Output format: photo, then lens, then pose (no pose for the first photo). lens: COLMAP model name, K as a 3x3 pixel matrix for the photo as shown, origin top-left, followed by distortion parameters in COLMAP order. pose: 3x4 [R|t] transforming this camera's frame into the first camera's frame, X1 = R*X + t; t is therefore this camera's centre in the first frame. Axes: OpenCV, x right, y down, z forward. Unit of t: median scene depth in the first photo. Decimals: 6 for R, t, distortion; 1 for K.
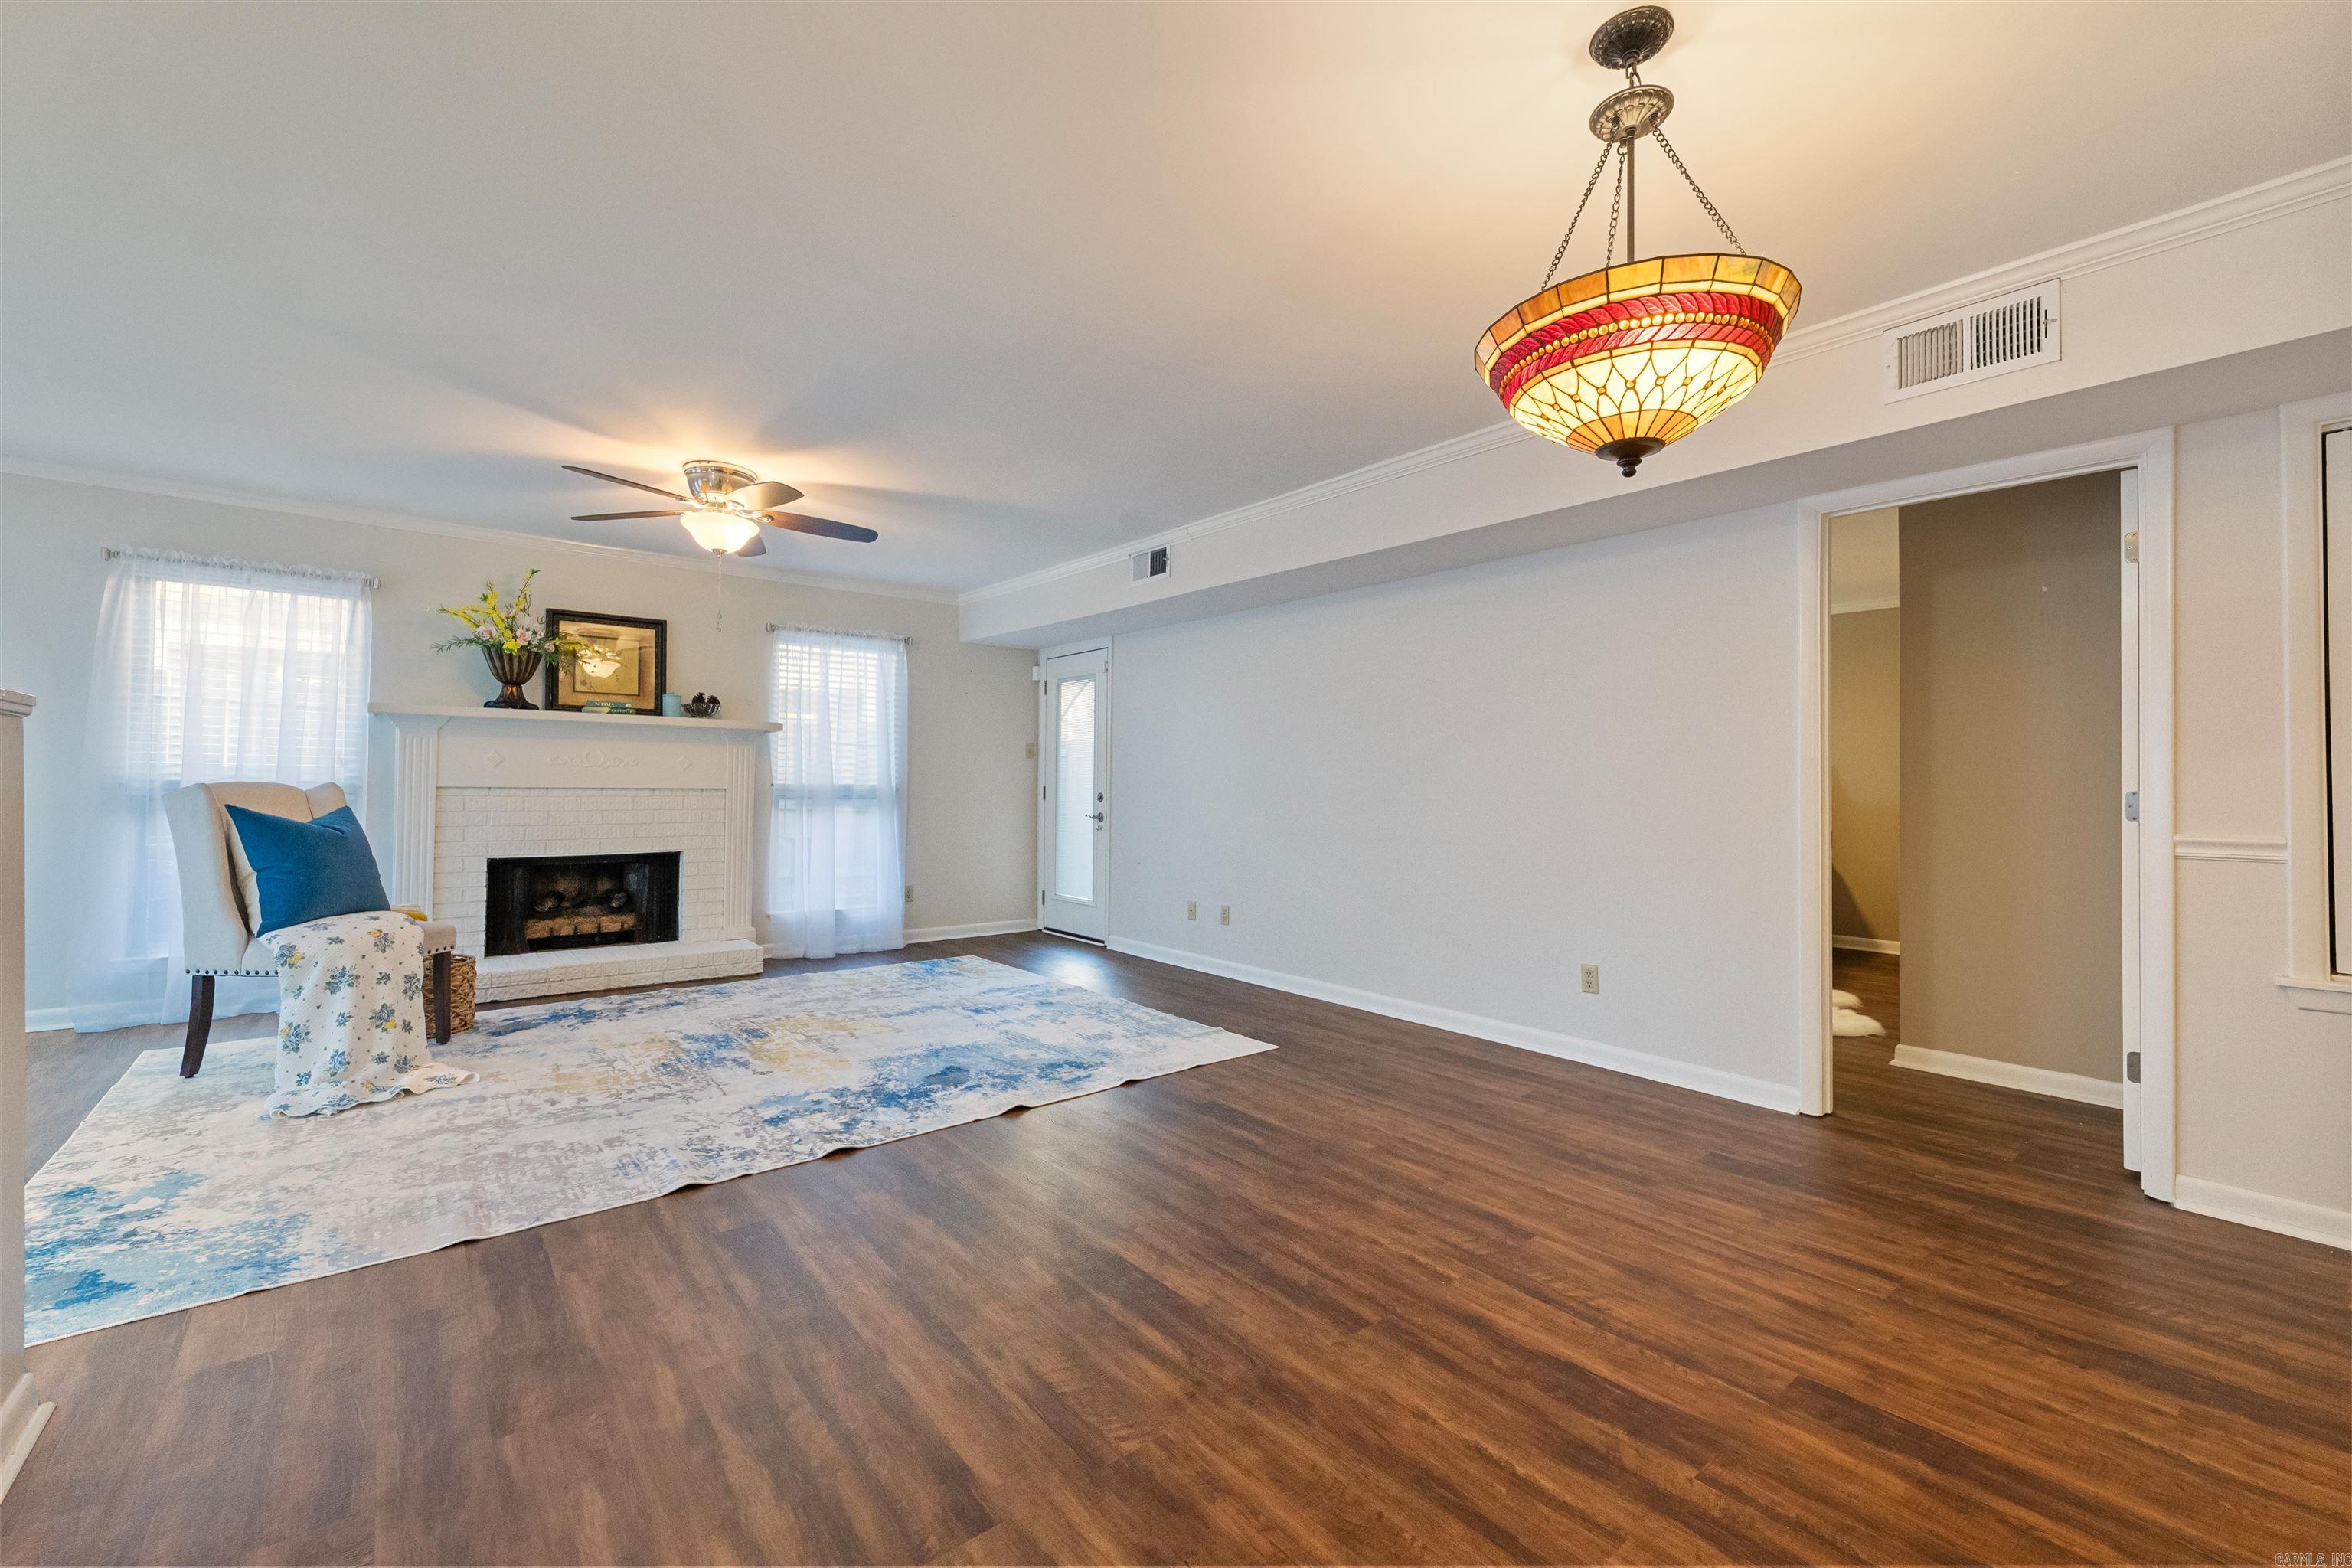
lens RADIAL K [[955.9, 0, 1172.1], [0, 955.9, 772.7], [0, 0, 1]] dist [0.001244, -0.000783]
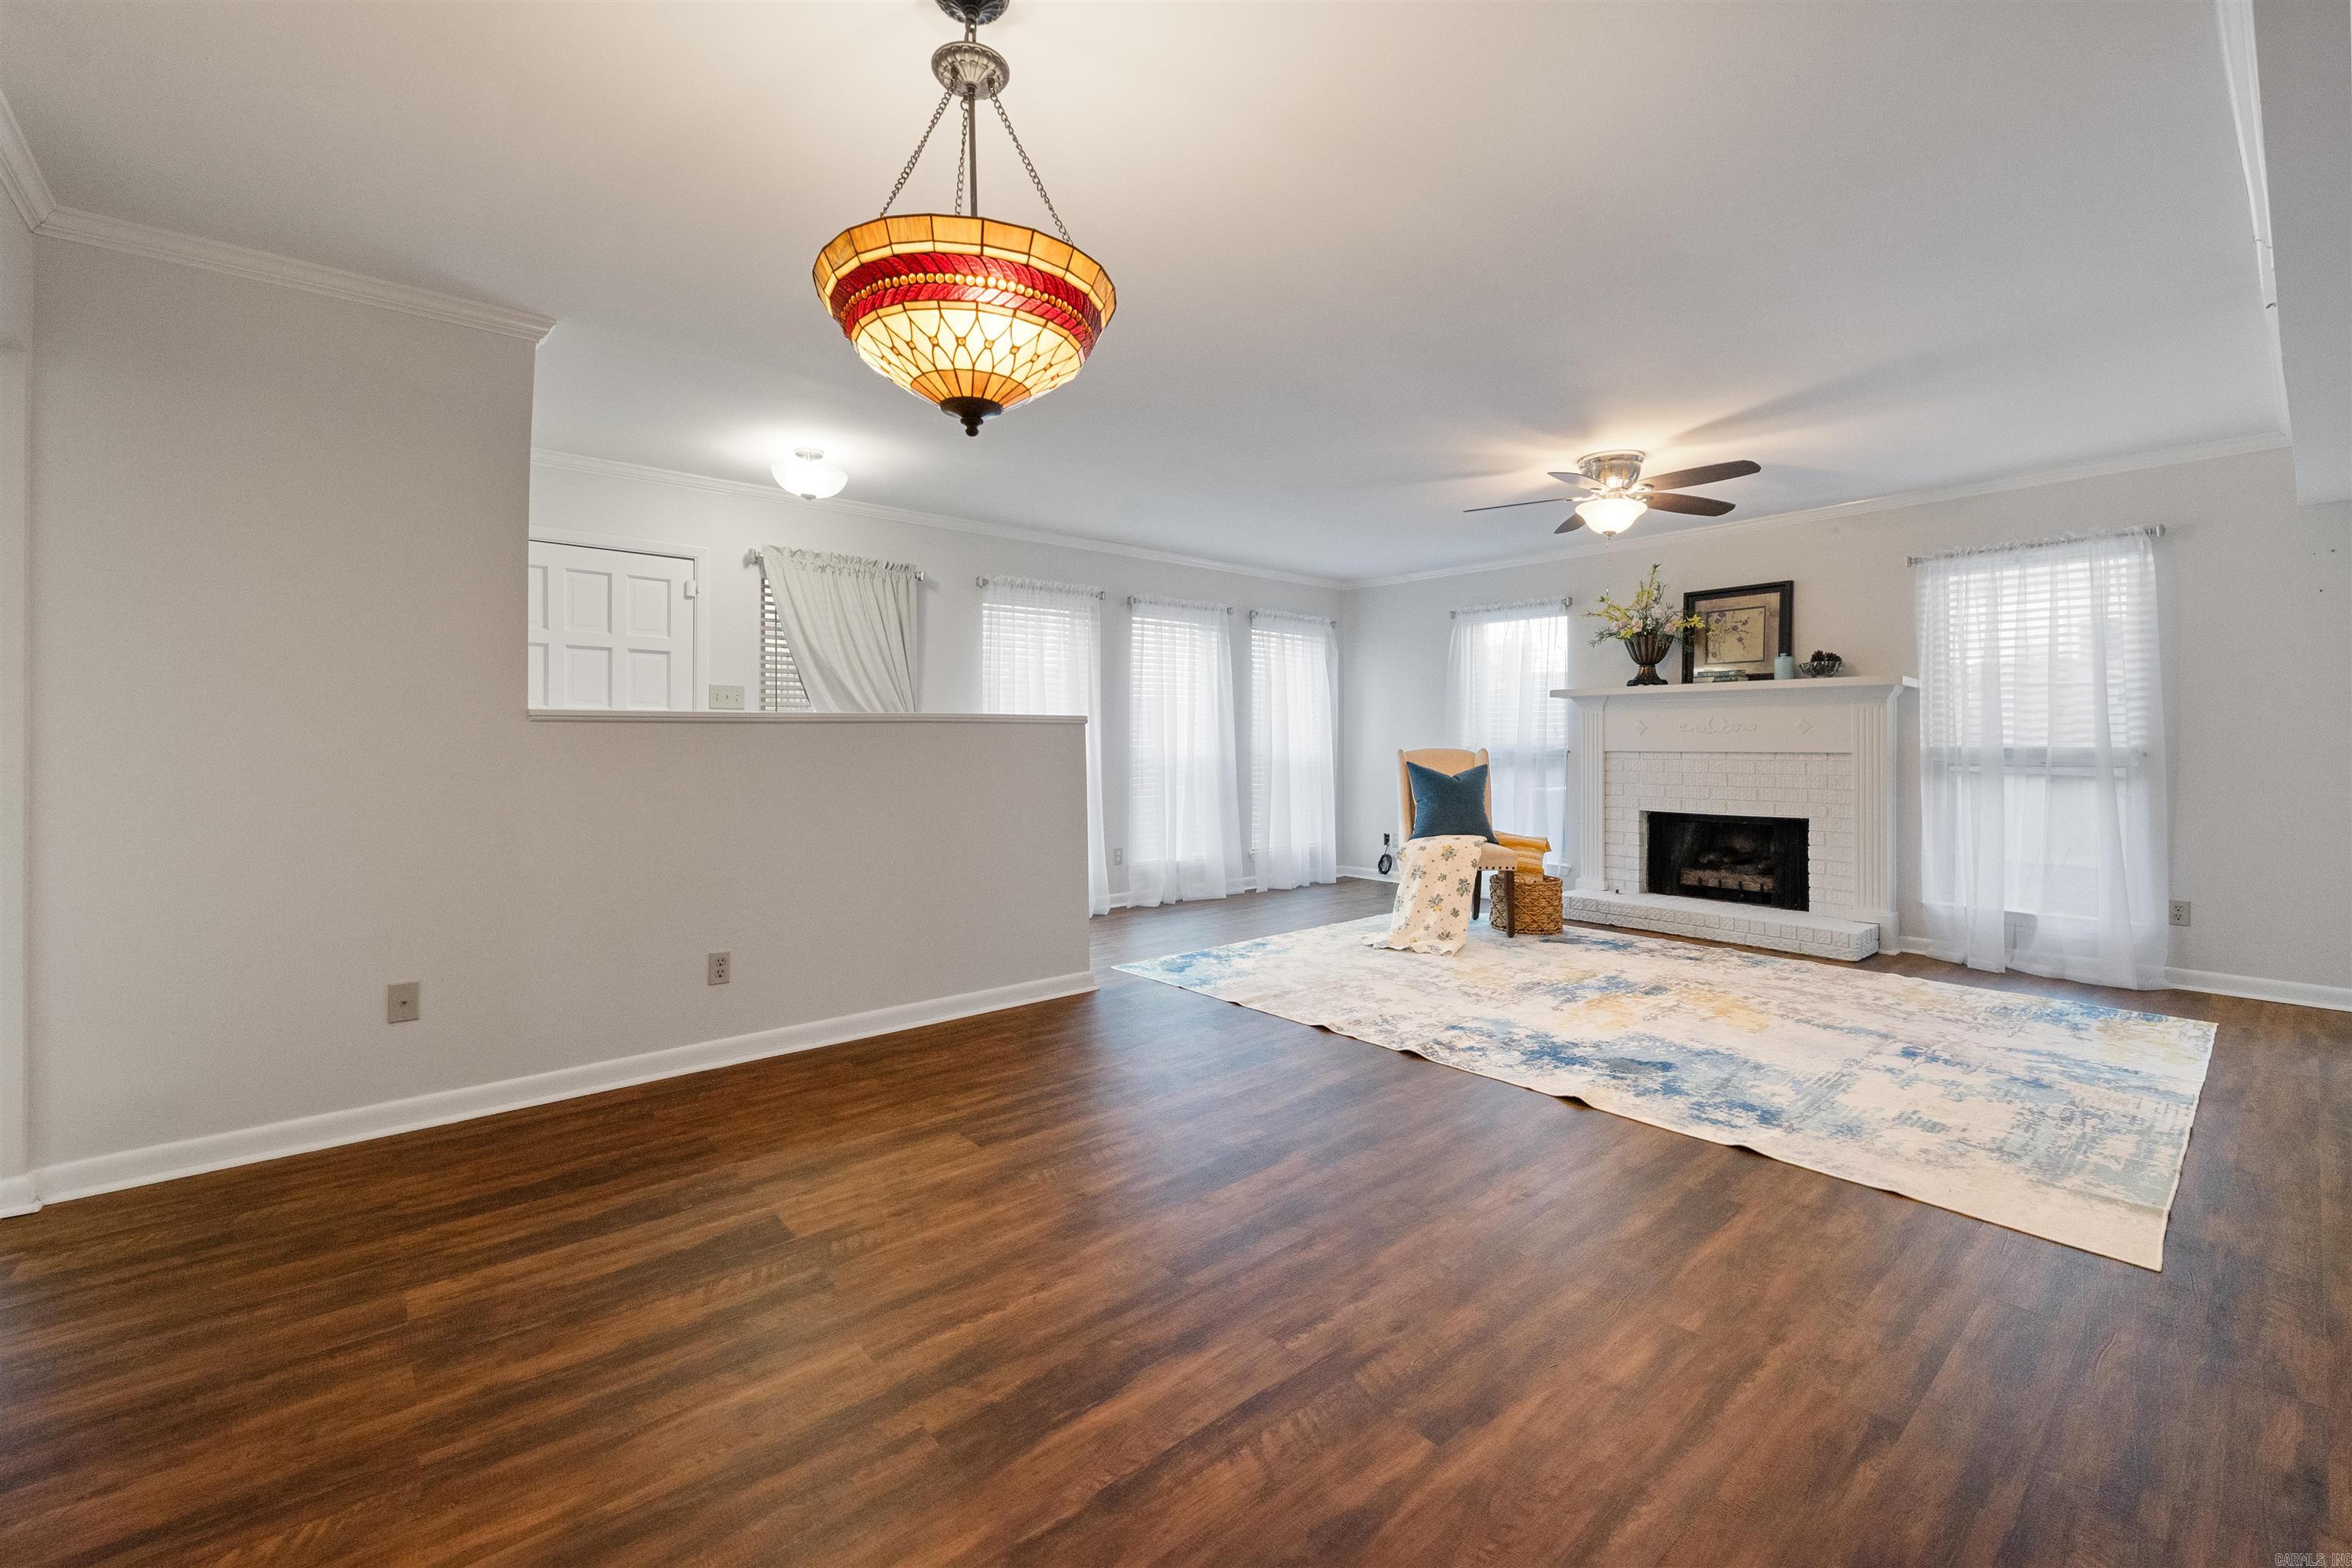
lens RADIAL K [[961.6, 0, 1174.2], [0, 961.6, 751.0], [0, 0, 1]] dist [-0.000099, -0.000288]
pose [[0.019572, -0.002319, -0.999806, 0.672015], [0.014706, 0.999890, -0.002031, 0.011253], [0.999700, -0.014664, 0.019604, 0.537092]]
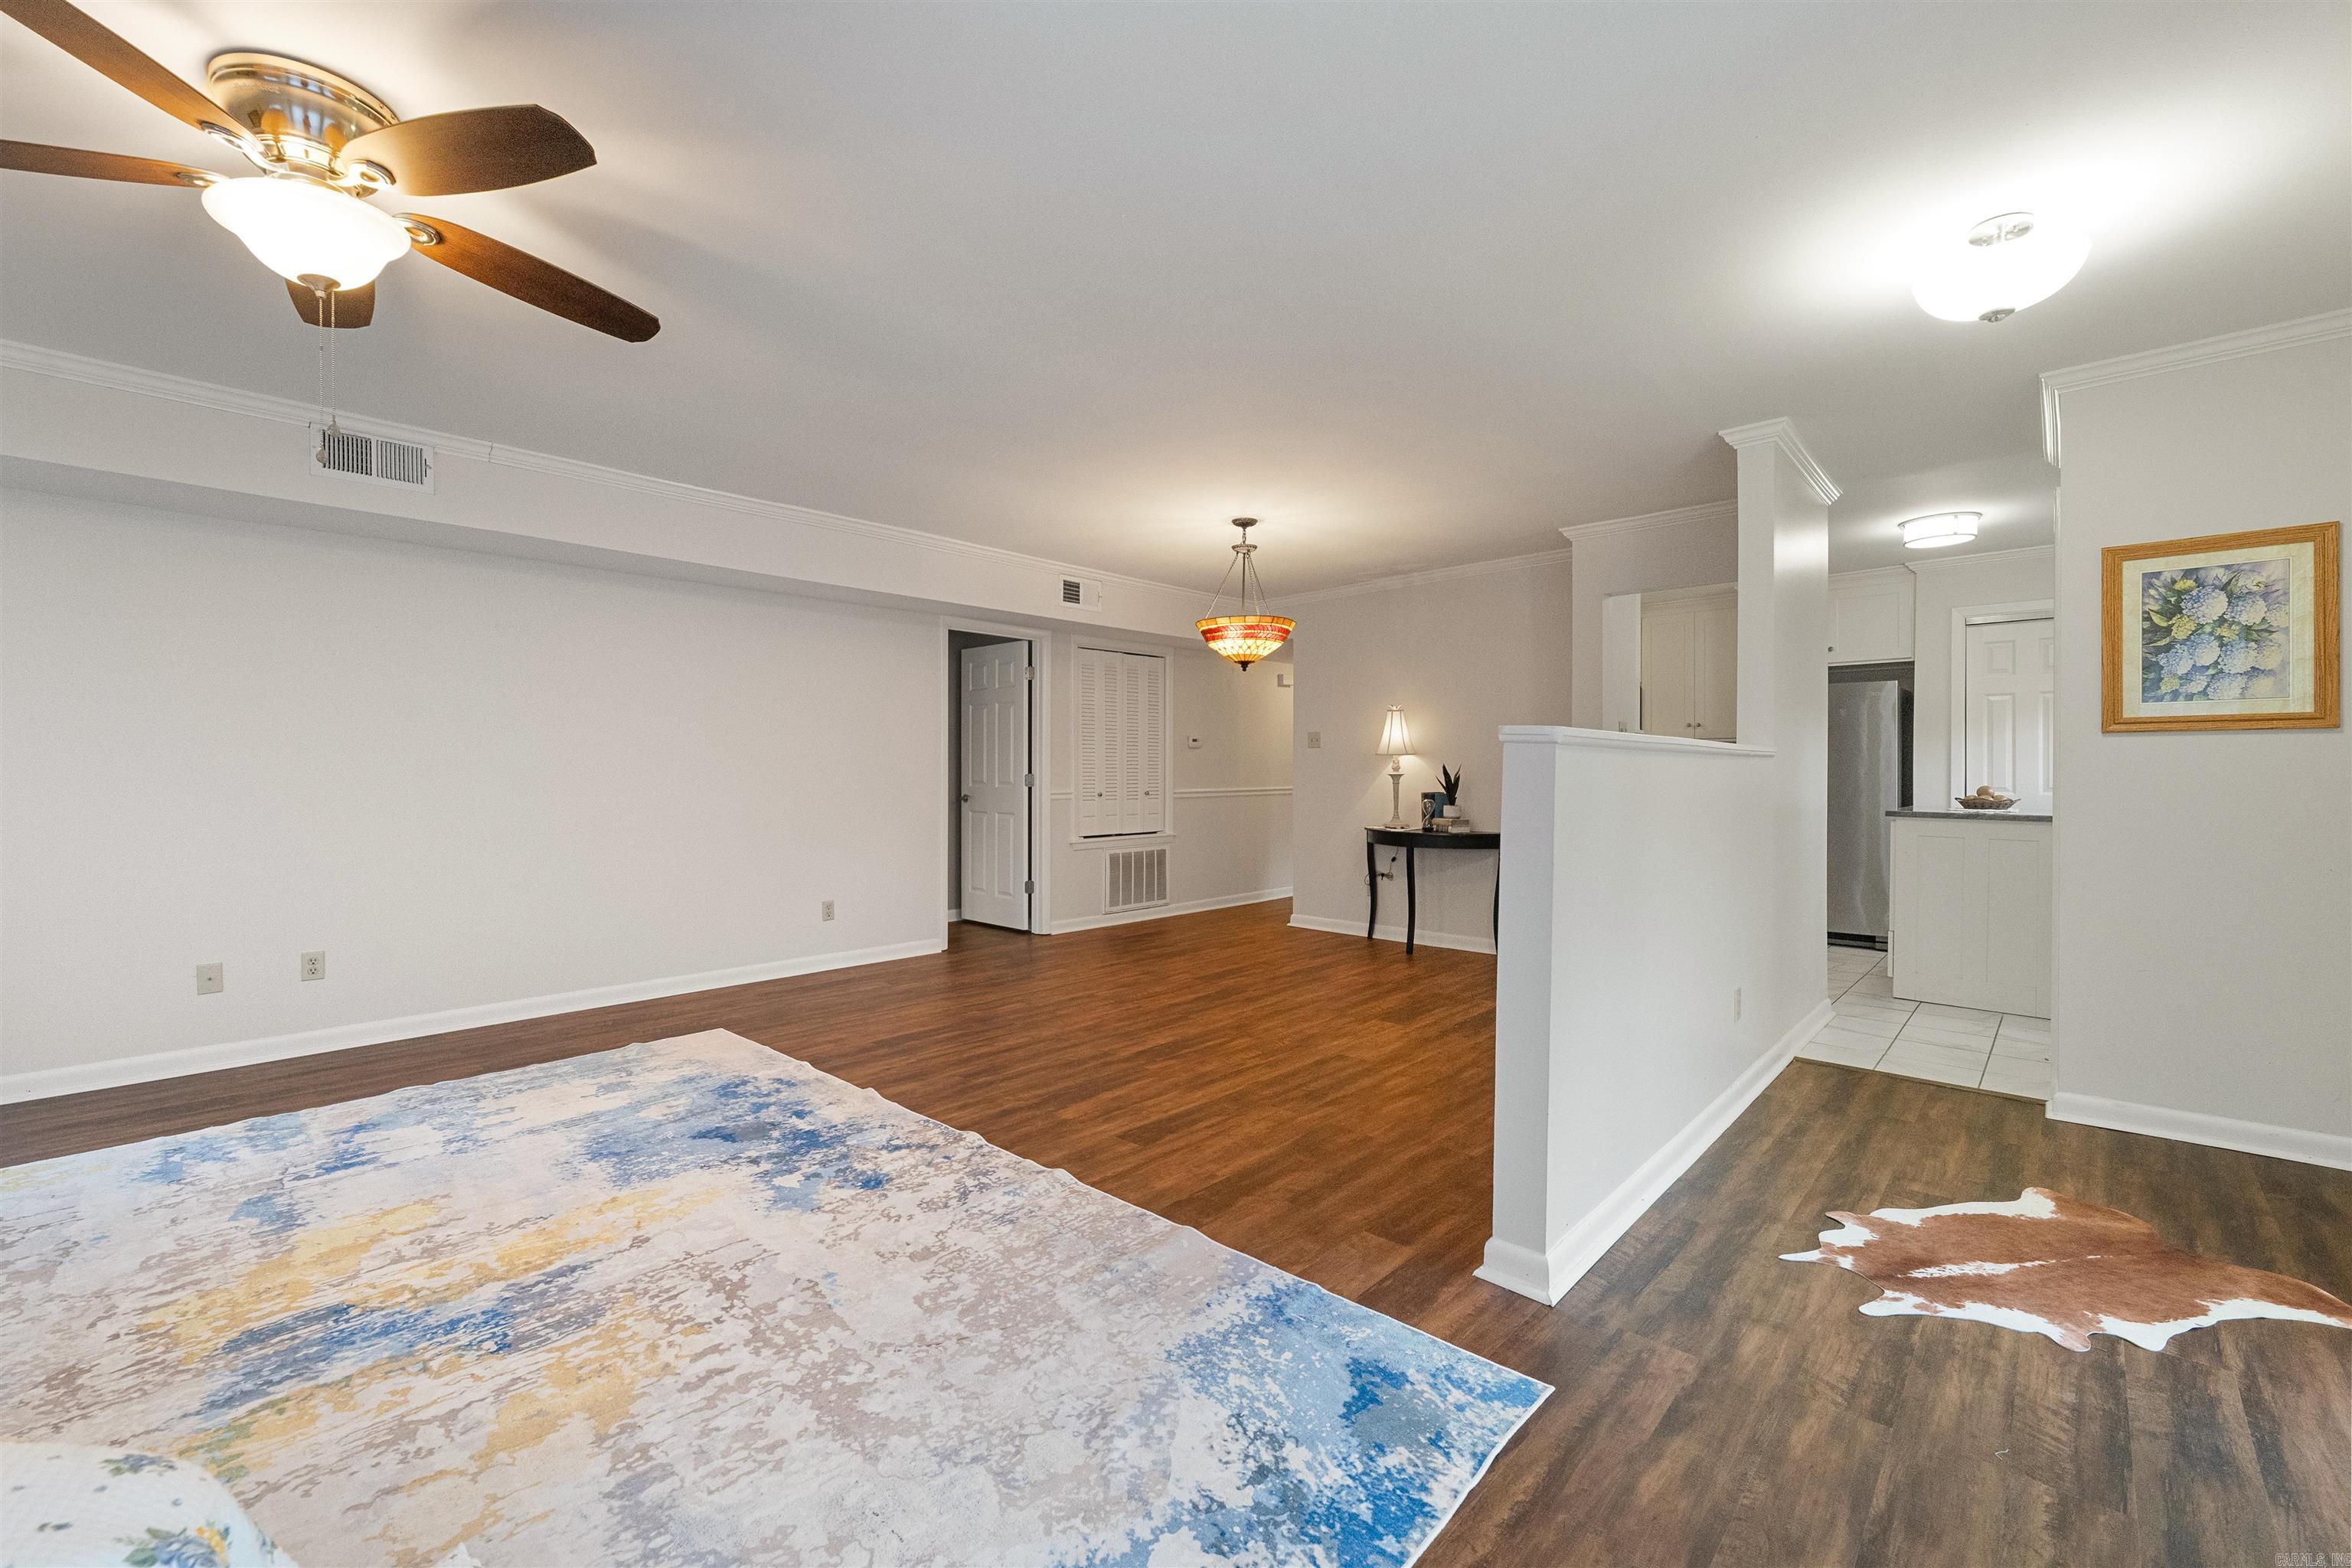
lens RADIAL K [[961.5, 0, 1174.6], [0, 961.5, 778.5], [0, 0, 1]] dist [0.011409, -0.005620]
pose [[-0.138639, -0.019064, 0.990159, -1.107257], [-0.013918, 0.999753, 0.017299, -0.012197], [-0.990245, -0.011383, -0.138870, 0.734614]]
